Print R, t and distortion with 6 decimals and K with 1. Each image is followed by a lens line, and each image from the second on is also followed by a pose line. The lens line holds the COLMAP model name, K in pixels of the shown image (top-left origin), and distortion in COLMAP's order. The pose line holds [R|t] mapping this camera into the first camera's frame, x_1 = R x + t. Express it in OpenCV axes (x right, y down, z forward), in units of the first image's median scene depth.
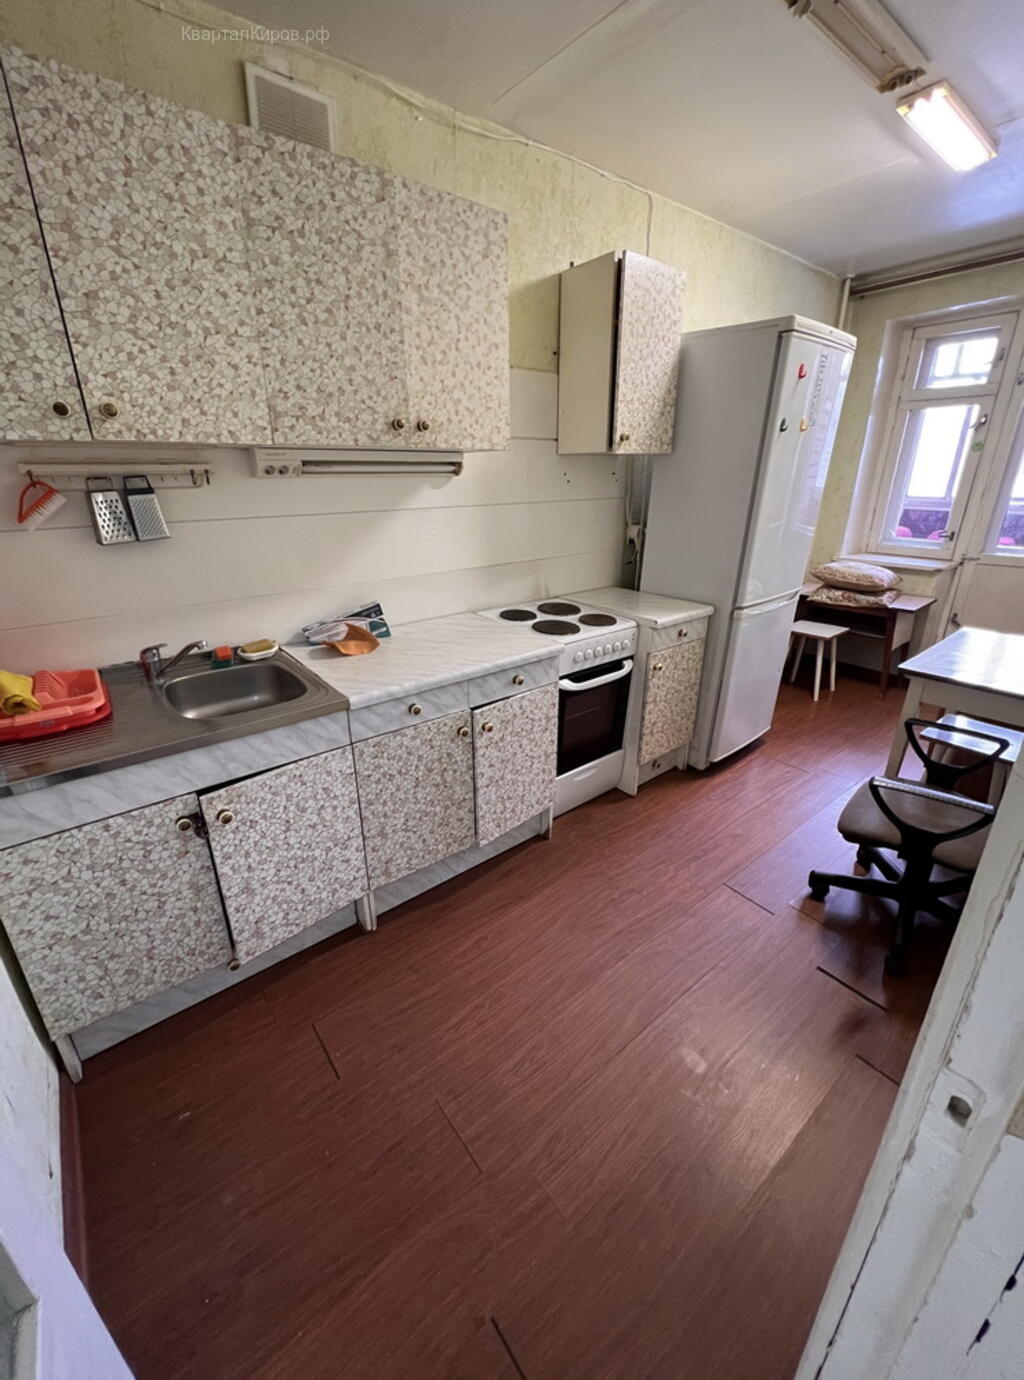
lens RADIAL K [[563.7, 0, 512.0], [0, 563.7, 690.0], [0, 0, 1]] dist [-0.000860, 0.000263]
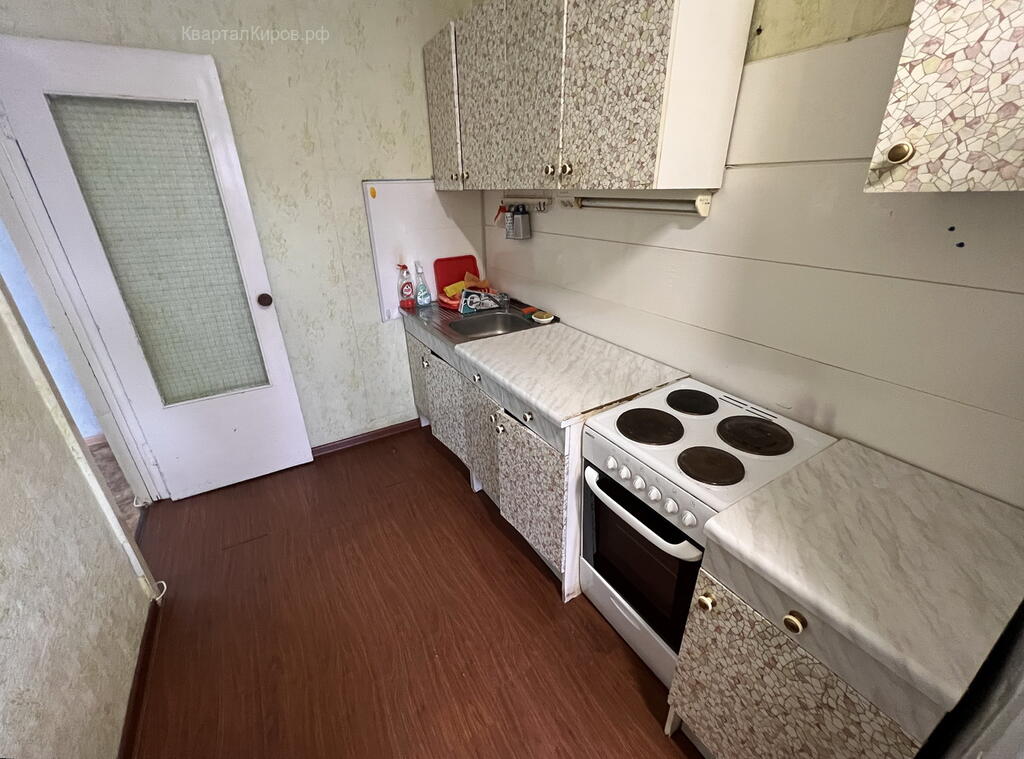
lens RADIAL K [[418.3, 0, 512.0], [0, 418.3, 379.5], [0, 0, 1]] dist [-0.000860, 0.000263]
pose [[-0.131543, 0.420694, -0.897615, 0.841688], [-0.349583, 0.827625, 0.439122, -0.498301], [0.927625, 0.371554, 0.038199, 1.130528]]
